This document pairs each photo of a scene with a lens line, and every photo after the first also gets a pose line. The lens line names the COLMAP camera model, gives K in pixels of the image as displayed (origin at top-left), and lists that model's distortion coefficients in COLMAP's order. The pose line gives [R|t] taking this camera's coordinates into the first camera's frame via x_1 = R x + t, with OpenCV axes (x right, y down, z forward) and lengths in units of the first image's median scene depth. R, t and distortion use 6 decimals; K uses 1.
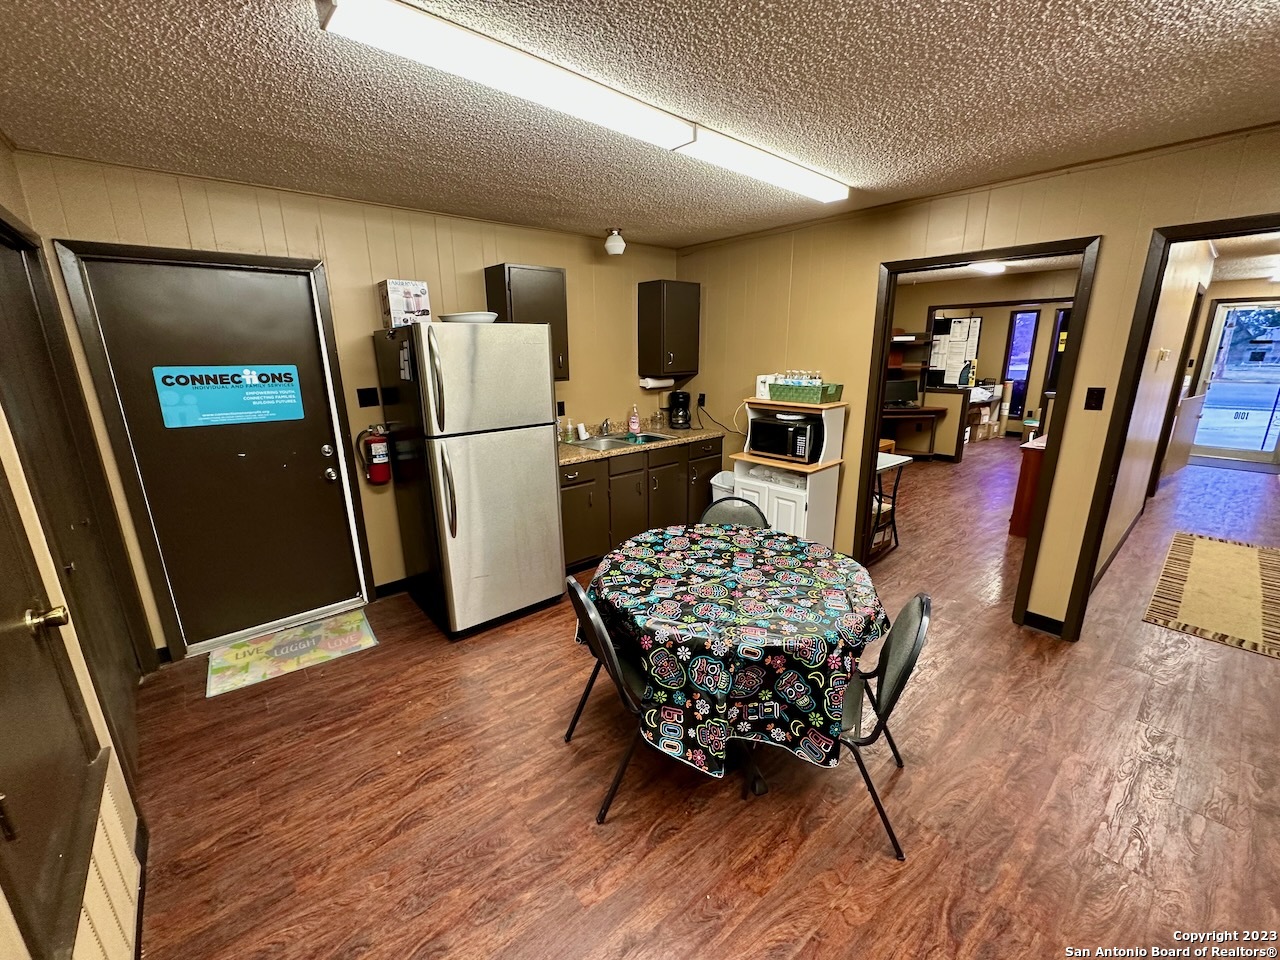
lens RADIAL K [[509.4, 0, 639.0], [0, 509.4, 480.8], [0, 0, 1]] dist [-0.004184, -0.000209]
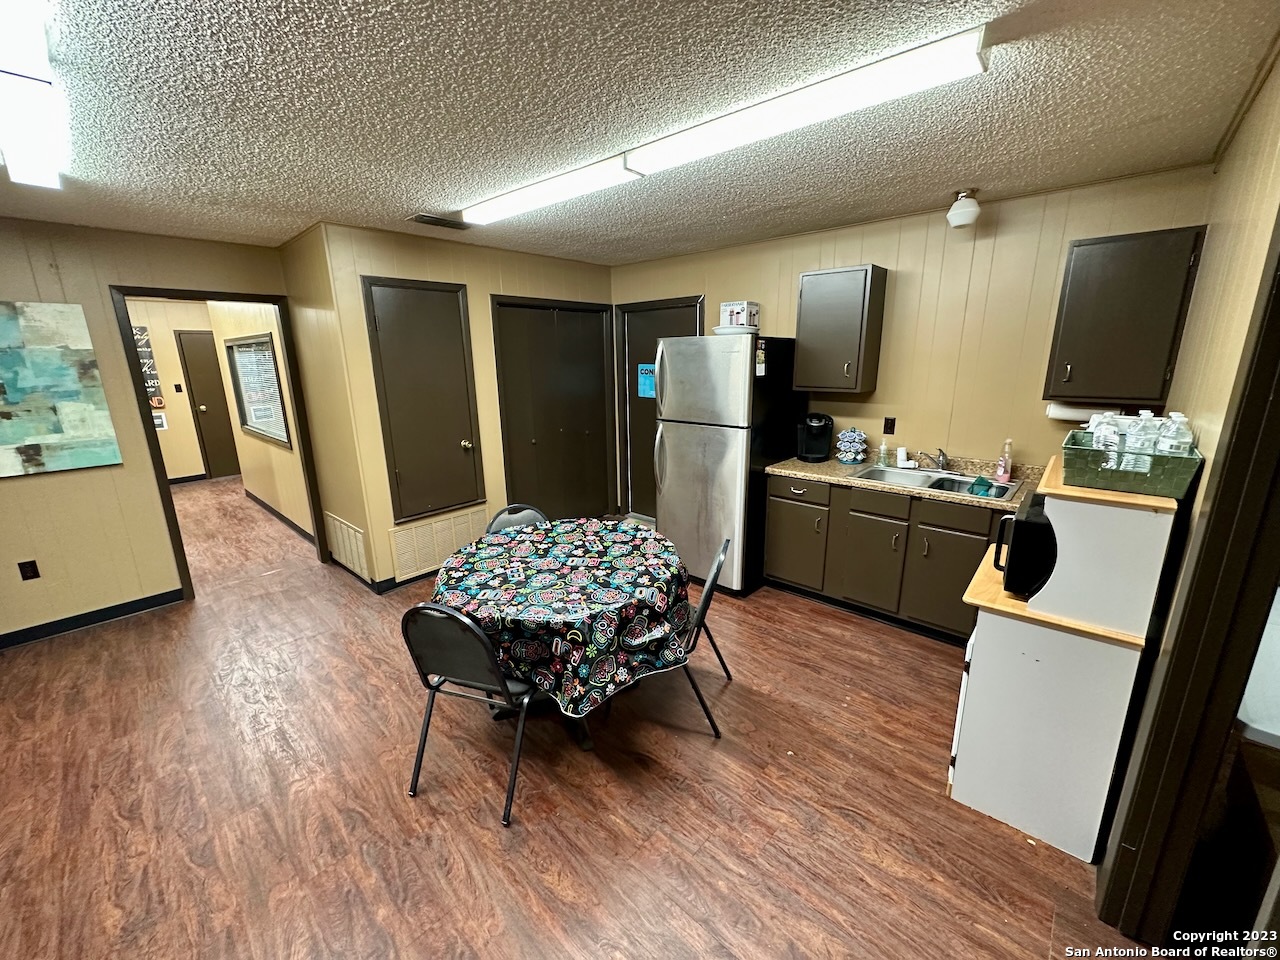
lens RADIAL K [[509.4, 0, 641.7], [0, 509.4, 478.3], [0, 0, 1]] dist [-0.004184, -0.000209]
pose [[0.130725, 0.241840, -0.961470, 0.707812], [-0.239086, 0.948860, 0.206161, -0.151689], [0.962158, 0.202924, 0.181860, 0.524812]]
